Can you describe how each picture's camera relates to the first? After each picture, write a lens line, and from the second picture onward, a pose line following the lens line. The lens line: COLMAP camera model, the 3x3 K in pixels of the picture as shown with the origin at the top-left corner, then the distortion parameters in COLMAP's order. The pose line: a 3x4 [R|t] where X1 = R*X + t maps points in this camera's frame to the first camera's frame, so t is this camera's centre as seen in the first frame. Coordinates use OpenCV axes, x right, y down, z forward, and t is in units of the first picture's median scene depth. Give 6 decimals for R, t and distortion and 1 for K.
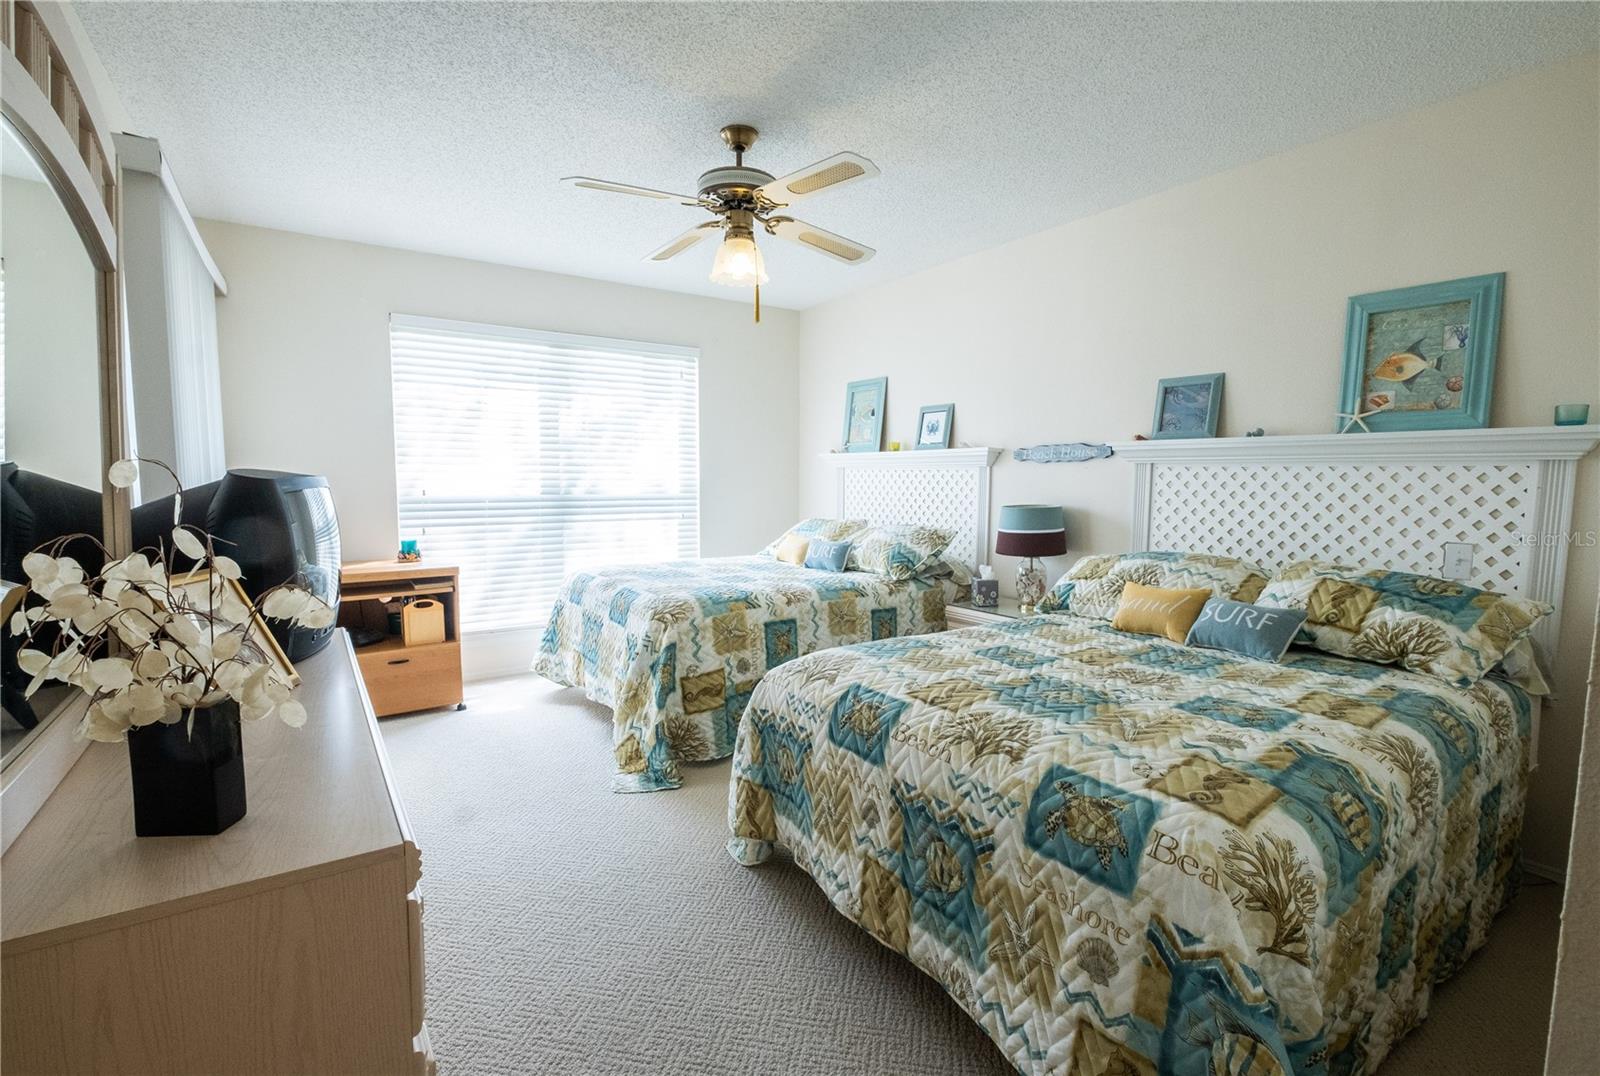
lens RADIAL K [[730.6, 0, 800.0], [0, 730.6, 538.0], [0, 0, 1]] dist [-0.001360, -0.000462]
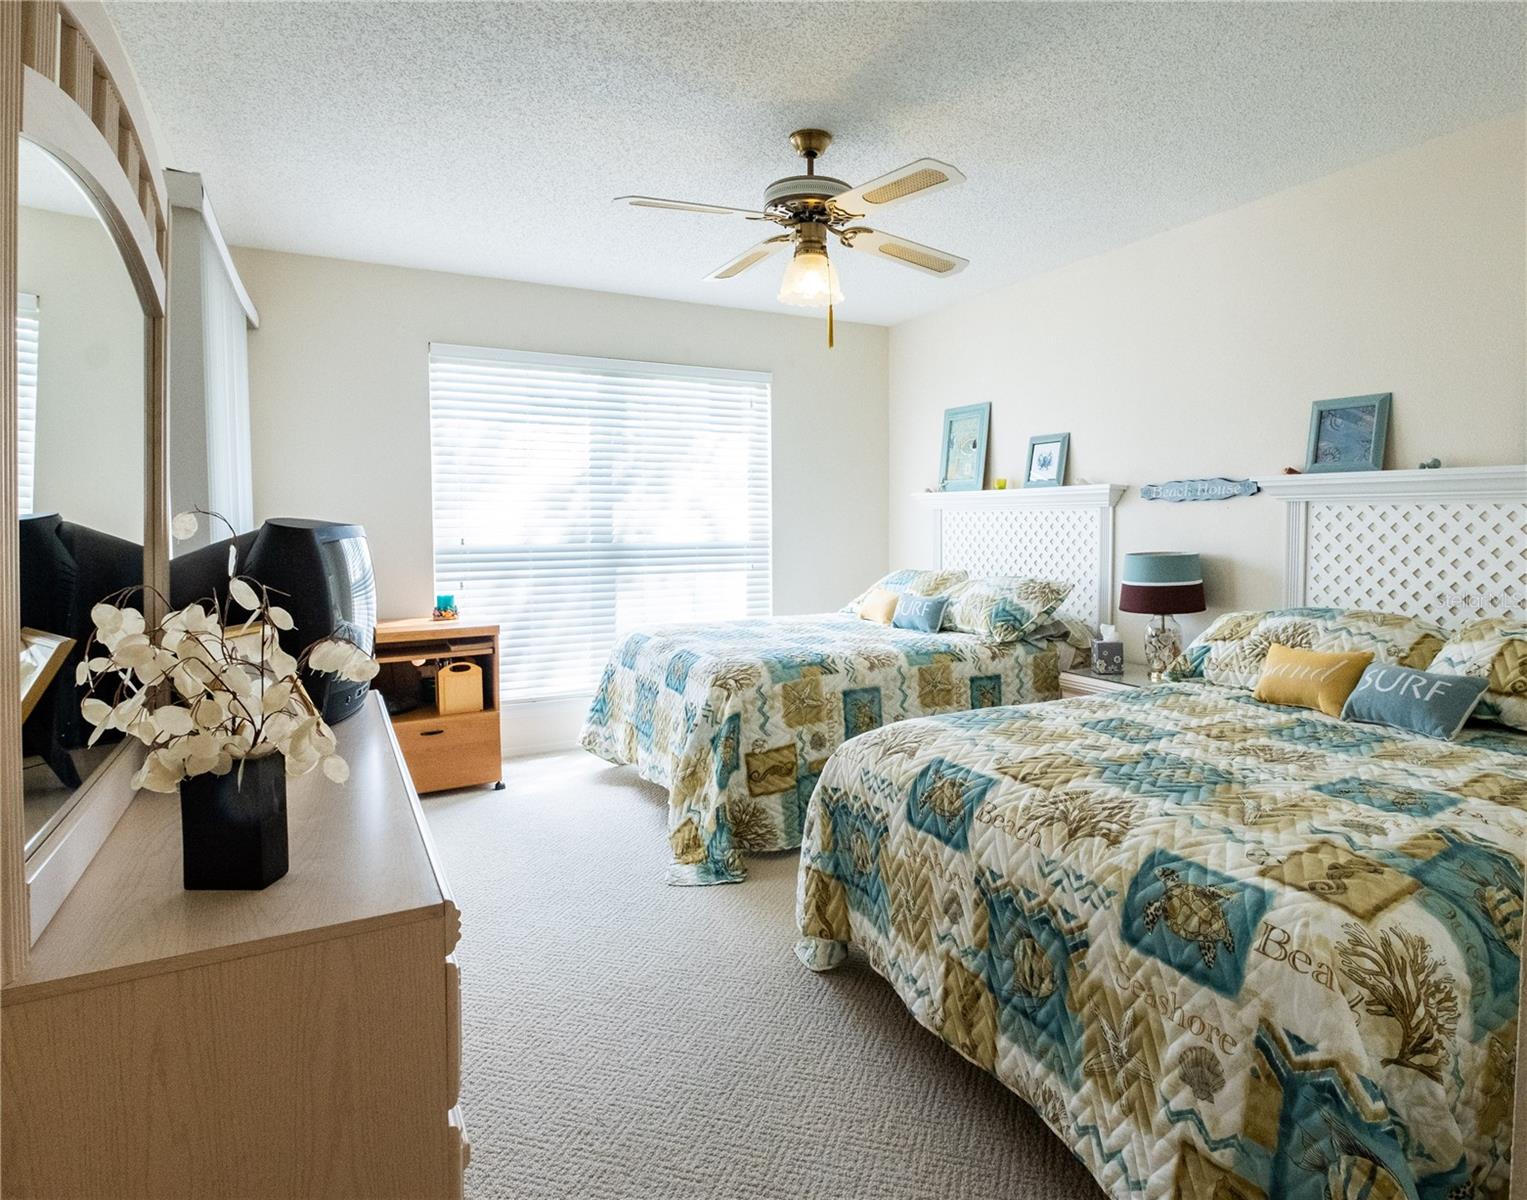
lens RADIAL K [[710.6, 0, 768.4], [0, 710.6, 554.9], [0, 0, 1]] dist [0.000330, 0.000067]
pose [[0.996623, -0.004553, -0.081991, -0.052246], [0.001014, 0.999068, -0.043155, -0.006021], [0.082112, 0.042926, 0.995698, 0.121409]]
